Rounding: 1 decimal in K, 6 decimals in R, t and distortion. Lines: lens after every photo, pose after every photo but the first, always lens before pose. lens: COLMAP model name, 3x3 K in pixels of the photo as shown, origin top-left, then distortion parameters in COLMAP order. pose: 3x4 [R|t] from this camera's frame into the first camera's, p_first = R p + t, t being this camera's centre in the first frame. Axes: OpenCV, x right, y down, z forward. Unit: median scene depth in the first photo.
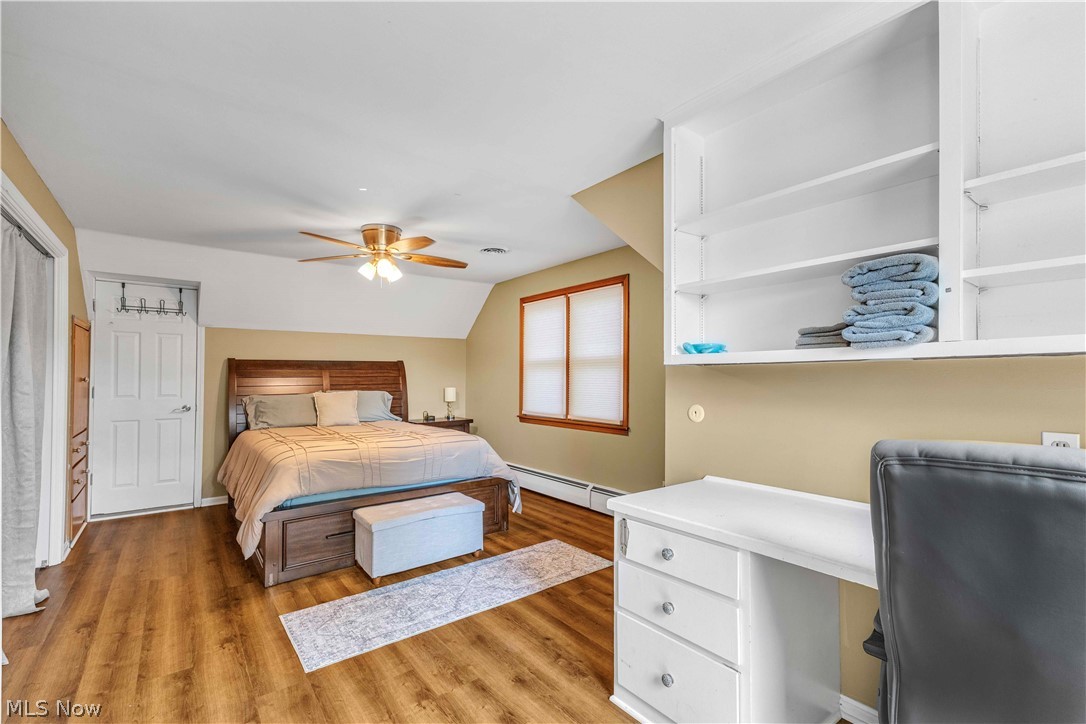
lens RADIAL K [[472.0, 0, 541.3], [0, 472.0, 375.2], [0, 0, 1]] dist [0.003017, 0.000306]
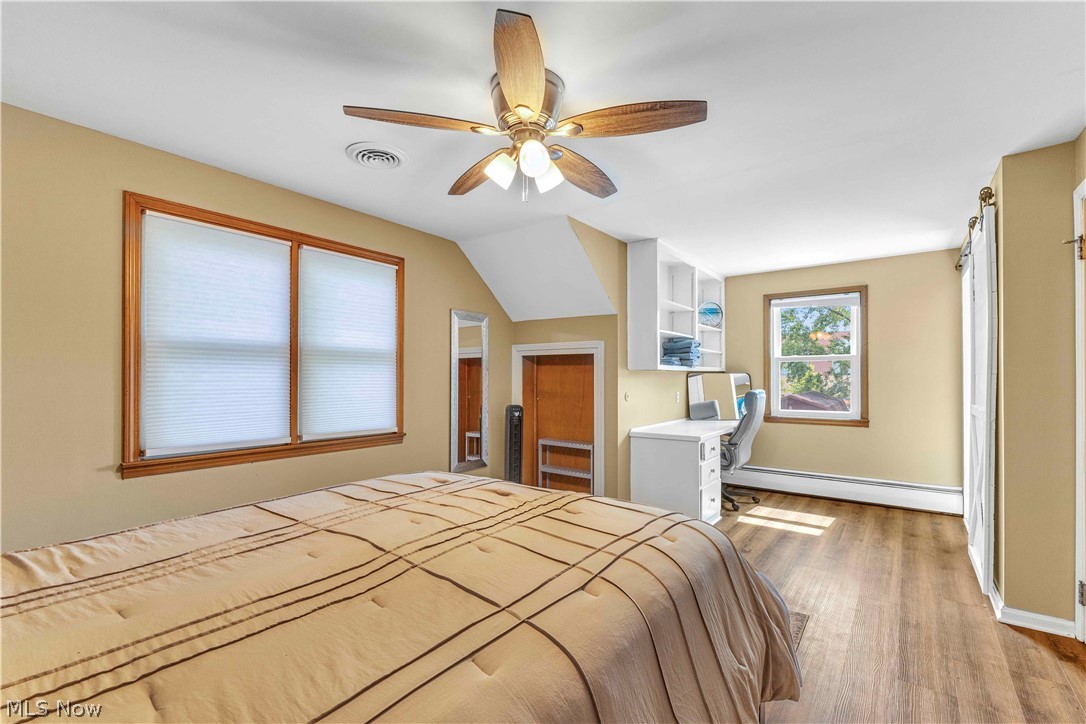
lens RADIAL K [[472.0, 0, 541.3], [0, 472.0, 375.2], [0, 0, 1]] dist [0.003017, 0.000306]
pose [[-0.266811, 0.003061, 0.963744, -0.632973], [-0.004342, 0.999981, -0.004379, 0.004929], [-0.963739, -0.005353, -0.266793, 0.853672]]
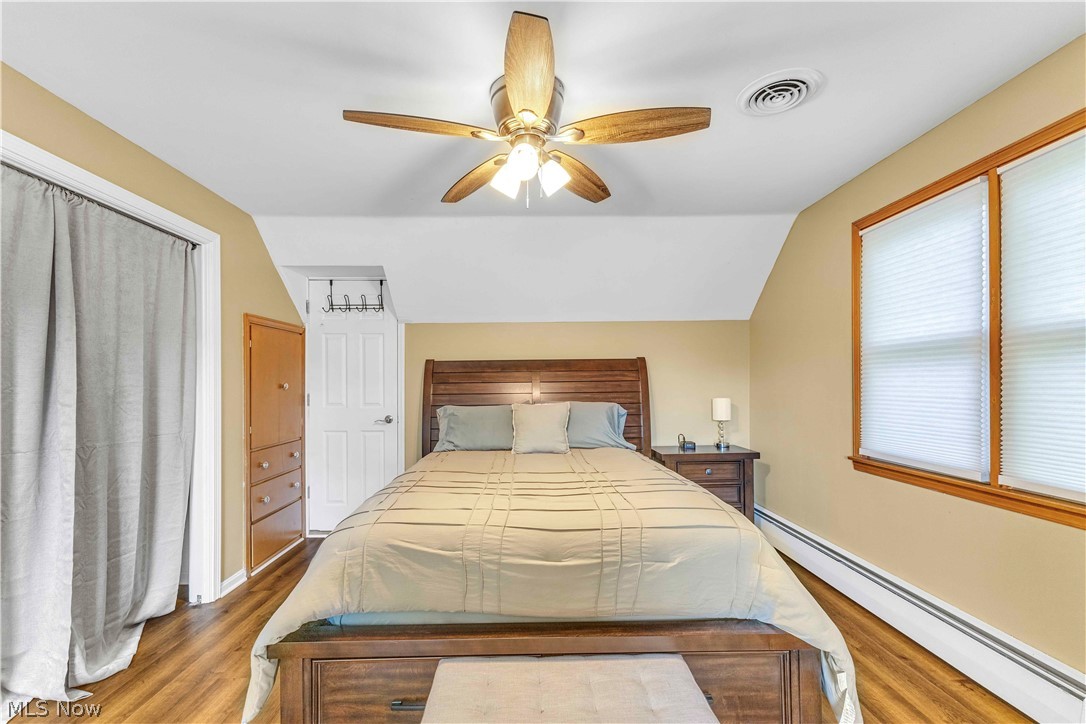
lens RADIAL K [[472.0, 0, 541.3], [0, 472.0, 375.2], [0, 0, 1]] dist [0.003017, 0.000306]
pose [[0.806294, -0.013291, -0.591366, -0.018106], [0.006225, 0.999883, -0.013986, 0.003615], [0.591483, 0.007595, 0.806282, 0.456939]]
